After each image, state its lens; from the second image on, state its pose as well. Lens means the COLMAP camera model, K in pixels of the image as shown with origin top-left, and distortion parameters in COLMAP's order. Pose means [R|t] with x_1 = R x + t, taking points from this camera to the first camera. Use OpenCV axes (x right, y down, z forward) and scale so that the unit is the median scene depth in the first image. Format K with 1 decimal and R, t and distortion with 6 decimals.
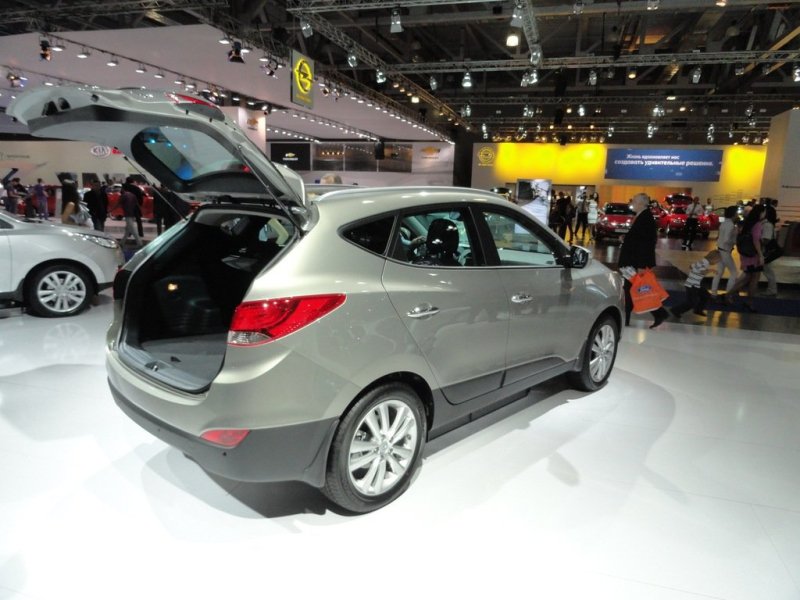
lens RADIAL K [[553.7, 0, 400.0], [0, 553.7, 300.0], [0, 0, 1]] dist [-0.006254, 0.002700]
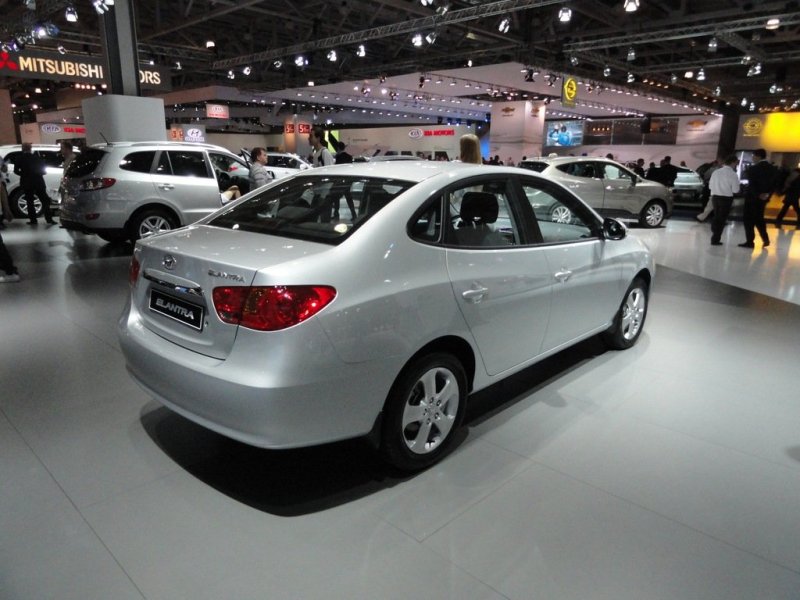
lens RADIAL K [[553.5, 0, 400.0], [0, 553.5, 300.0], [0, 0, 1]] dist [-0.002753, 0.004791]
pose [[0.888856, 0.096795, -0.447845, 0.092986], [-0.076486, 0.995062, 0.063263, 0.080550], [0.451757, -0.021977, 0.891870, -0.379886]]
